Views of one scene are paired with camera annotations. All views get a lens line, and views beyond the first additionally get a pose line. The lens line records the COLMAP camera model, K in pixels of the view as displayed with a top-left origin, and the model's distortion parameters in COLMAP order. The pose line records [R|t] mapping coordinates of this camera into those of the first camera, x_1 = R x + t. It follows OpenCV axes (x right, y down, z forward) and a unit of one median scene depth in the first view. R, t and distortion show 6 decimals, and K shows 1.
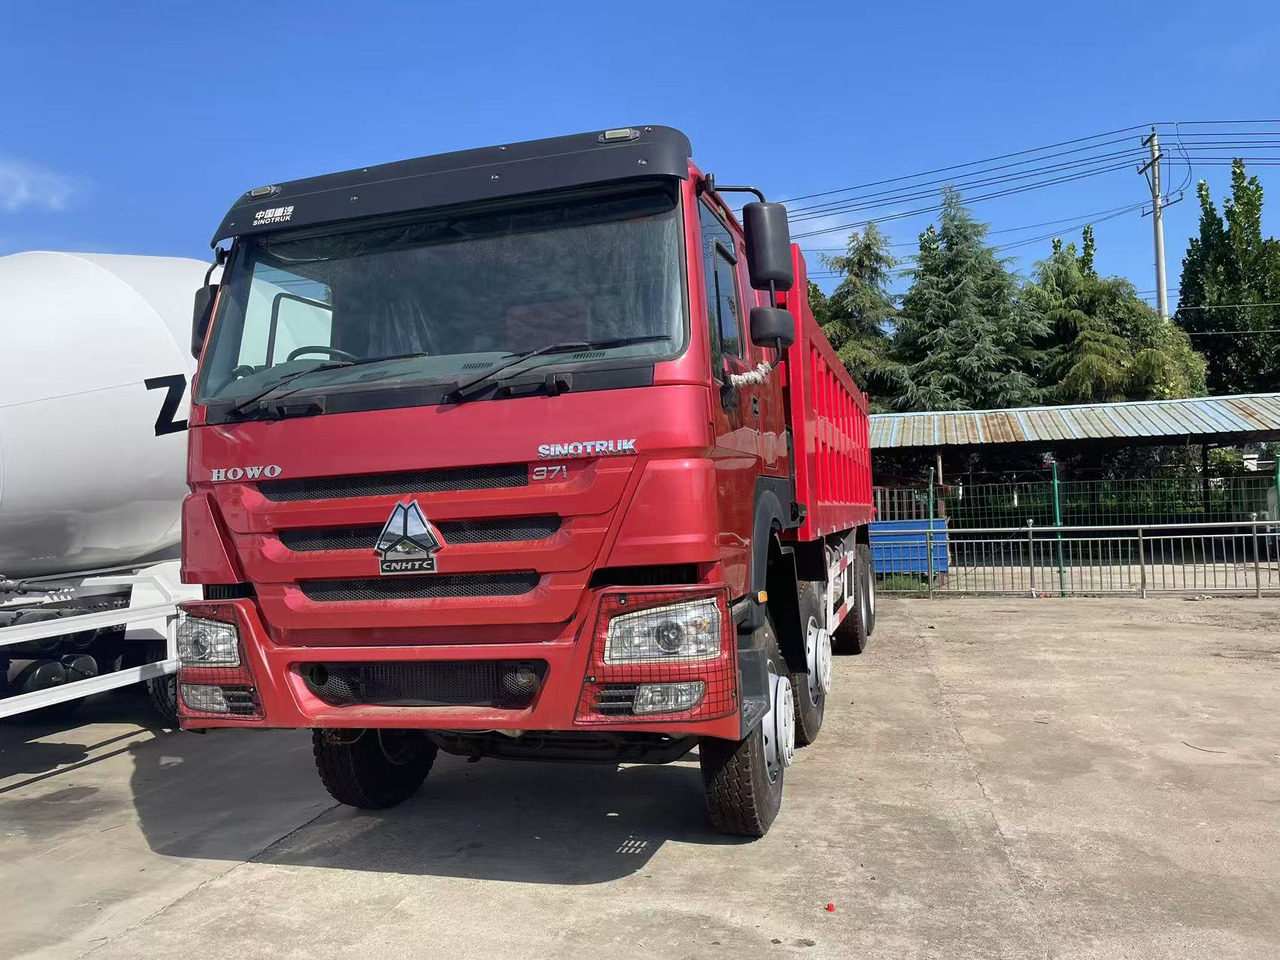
lens RADIAL K [[1048.8, 0, 640.0], [0, 1048.8, 480.0], [0, 0, 1]] dist [-0.056156, 0.000379]
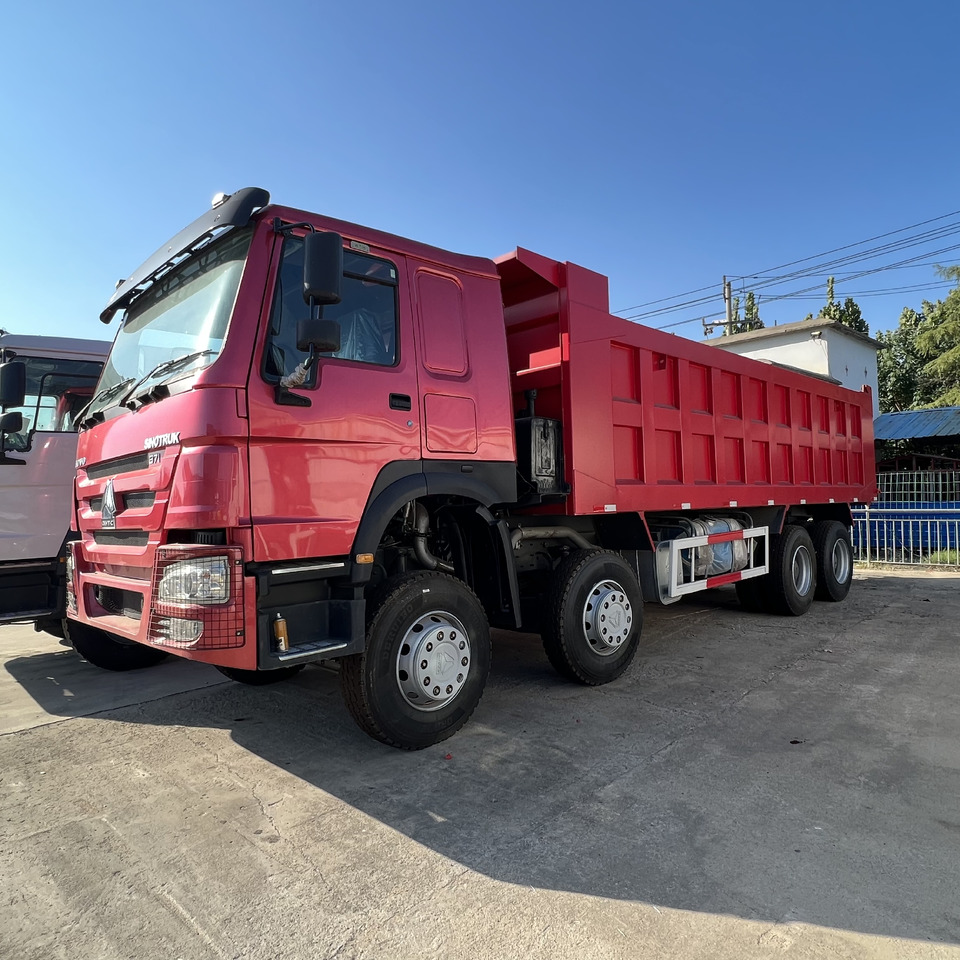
lens RADIAL K [[711.7, 0, 480.0], [0, 711.7, 480.0], [0, 0, 1]] dist [-0.027481, -0.000403]
pose [[0.870533, -0.007732, -0.492049, 0.489148], [0.010502, 0.999941, 0.002867, 0.014024], [0.491997, -0.007663, 0.870563, 0.247699]]
